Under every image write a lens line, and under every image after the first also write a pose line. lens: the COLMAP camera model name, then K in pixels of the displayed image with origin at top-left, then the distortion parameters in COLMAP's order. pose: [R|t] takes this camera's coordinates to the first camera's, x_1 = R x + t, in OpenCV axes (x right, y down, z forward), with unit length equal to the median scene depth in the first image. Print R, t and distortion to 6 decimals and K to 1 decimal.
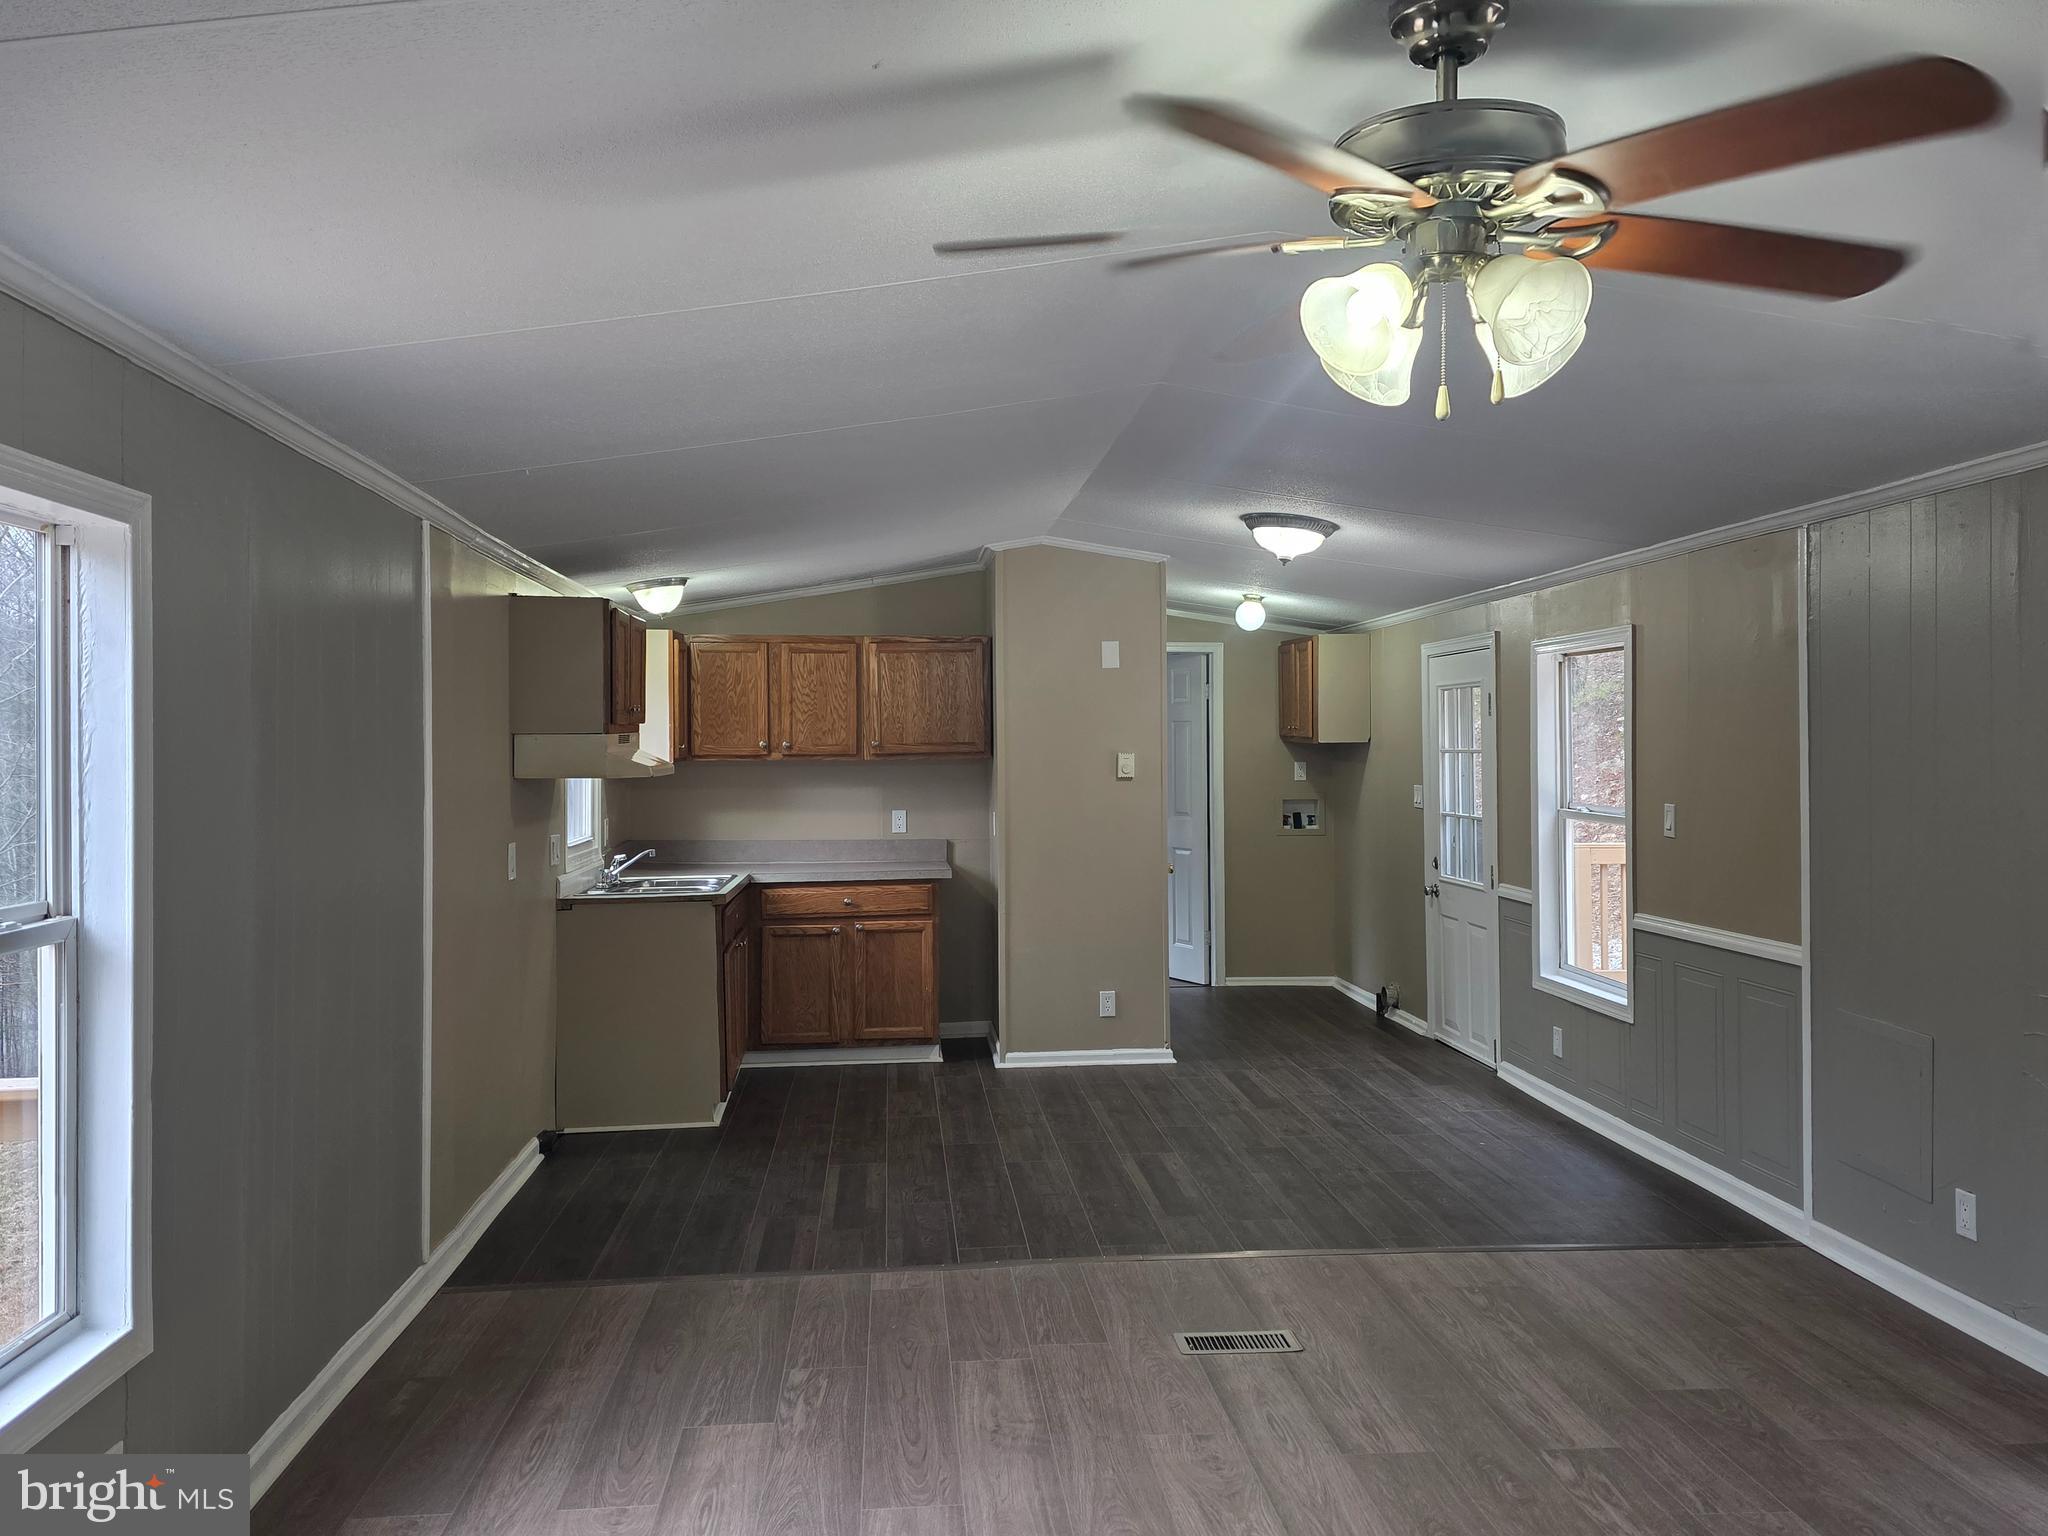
lens RADIAL K [[1589.0, 0, 1012.0], [0, 1589.0, 733.4], [0, 0, 1]] dist [0.068121, -0.042335]
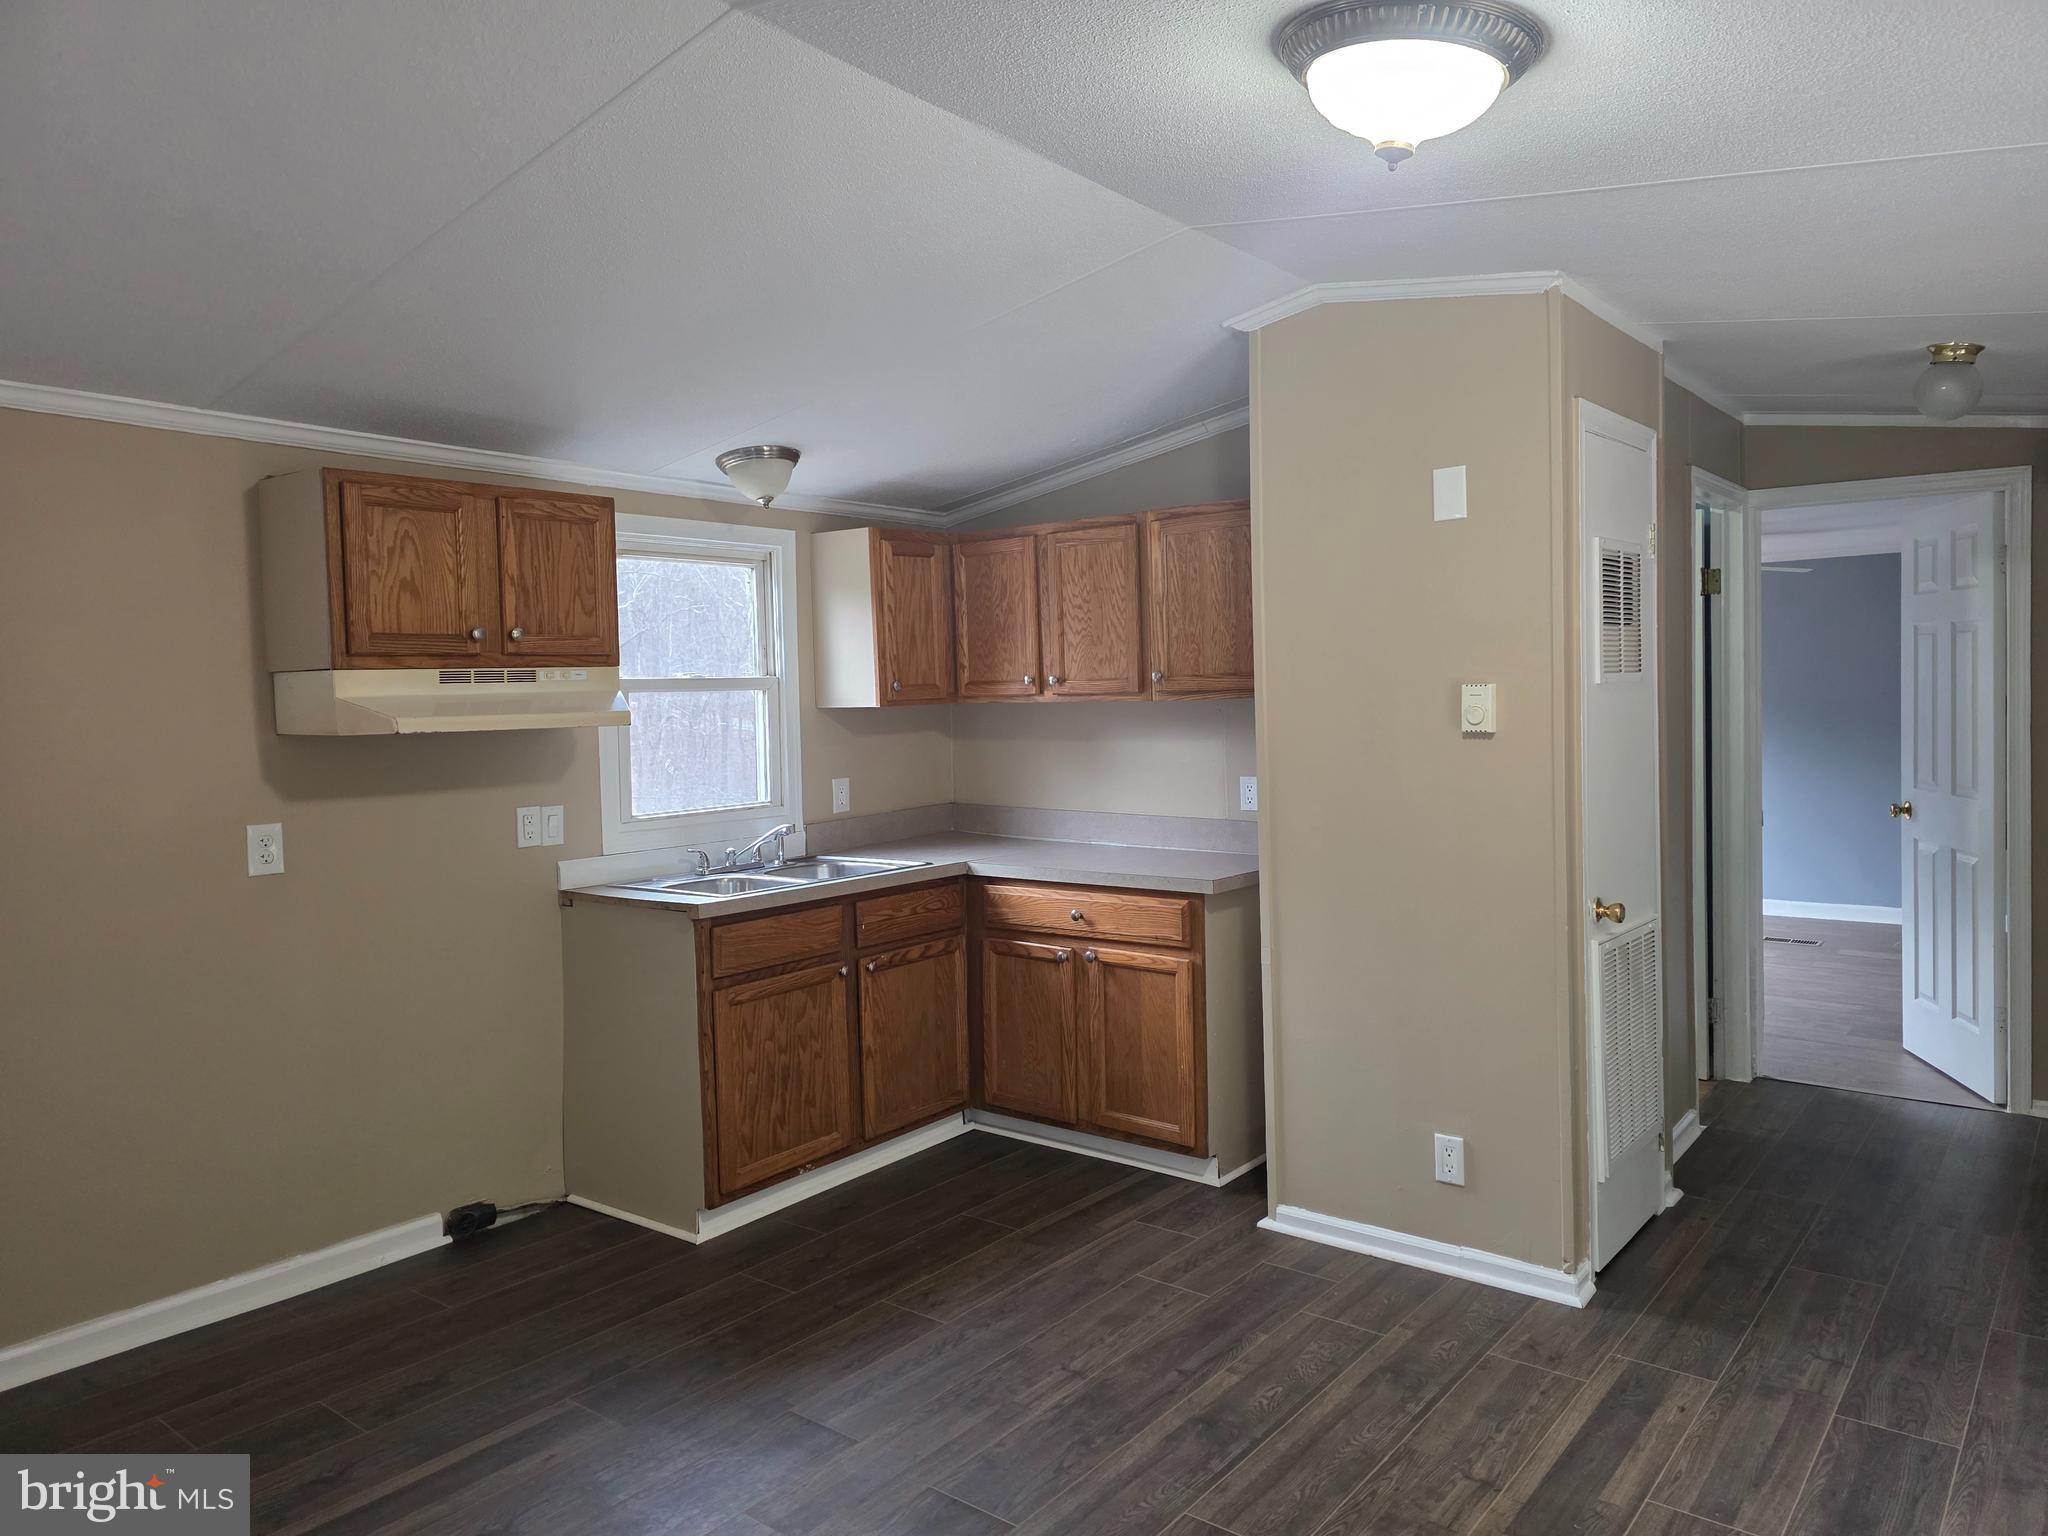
lens RADIAL K [[1364.2, 0, 1024.6], [0, 1364.2, 740.7], [0, 0, 1]] dist [0.060168, -0.056350]
pose [[0.727442, 0.012121, -0.686062, 0.375541], [0.021935, 0.998922, 0.040907, 0.013302], [0.685818, -0.044806, 0.726392, 0.804552]]
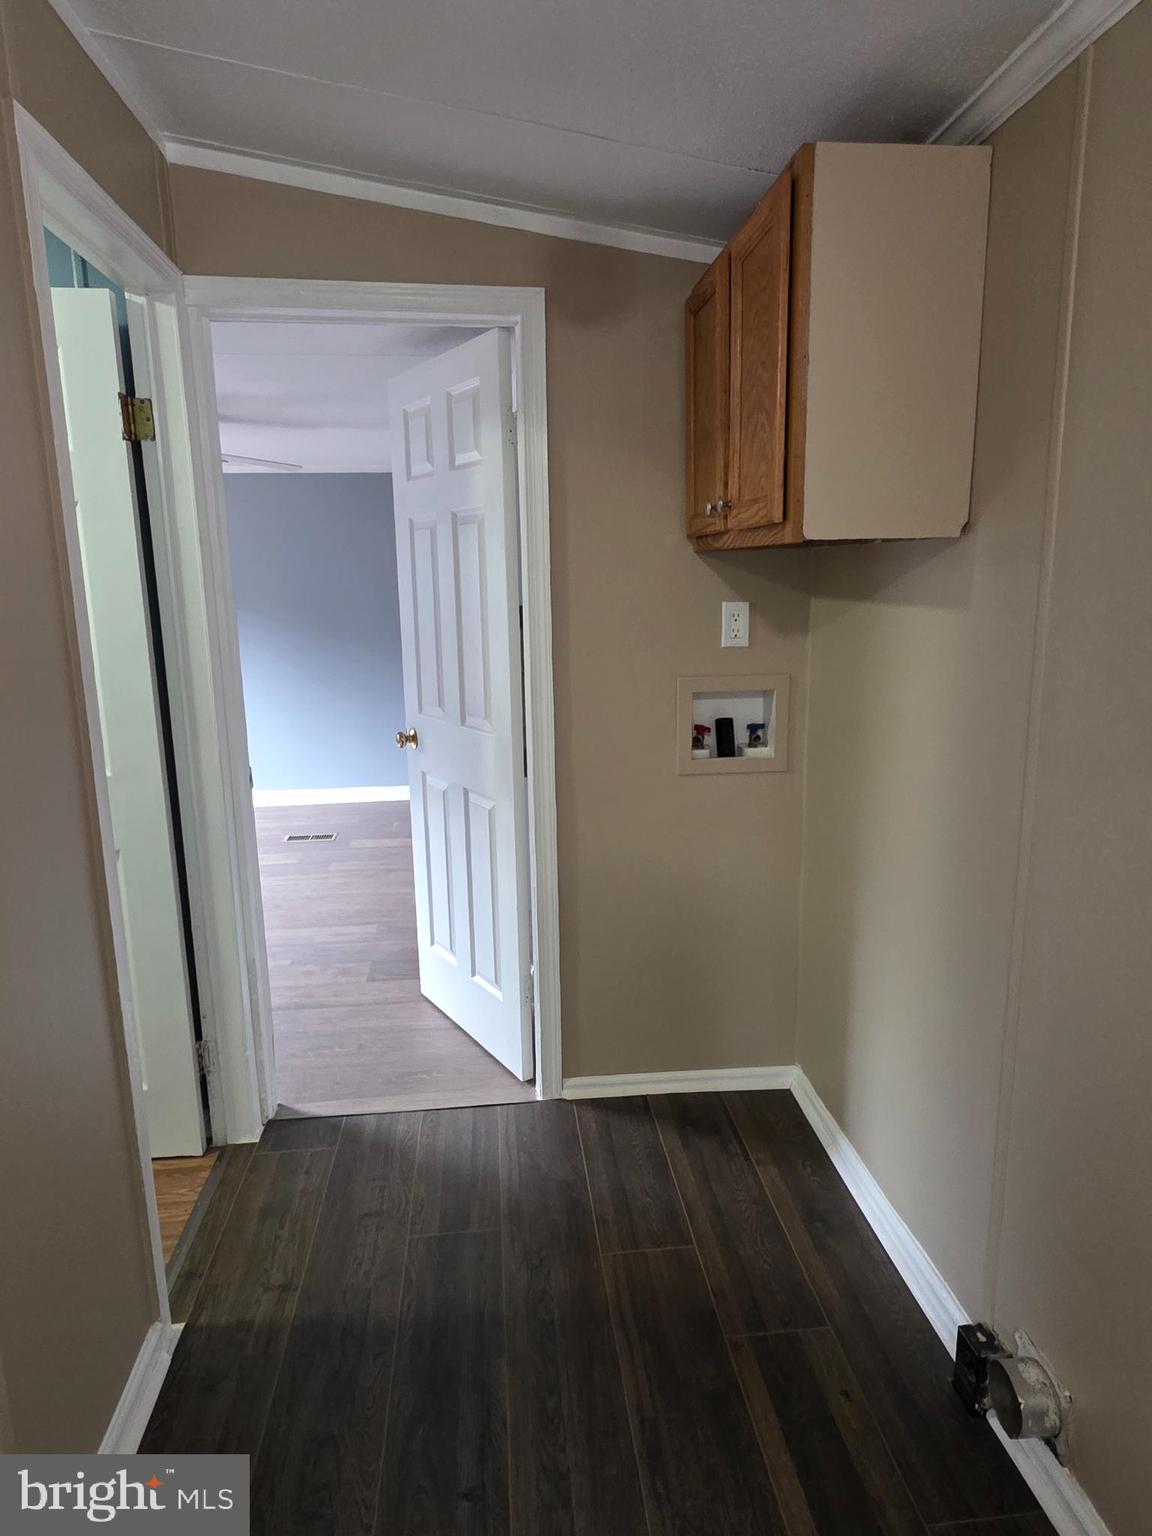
lens RADIAL K [[914.6, 0, 591.2], [0, 914.6, 766.0], [0, 0, 1]] dist [0.011816, -0.002364]
pose [[0.999103, -0.016519, 0.038983, 0.244143], [0.008443, 0.979987, 0.198880, 0.022106], [-0.041488, -0.198373, 0.979248, 1.390107]]
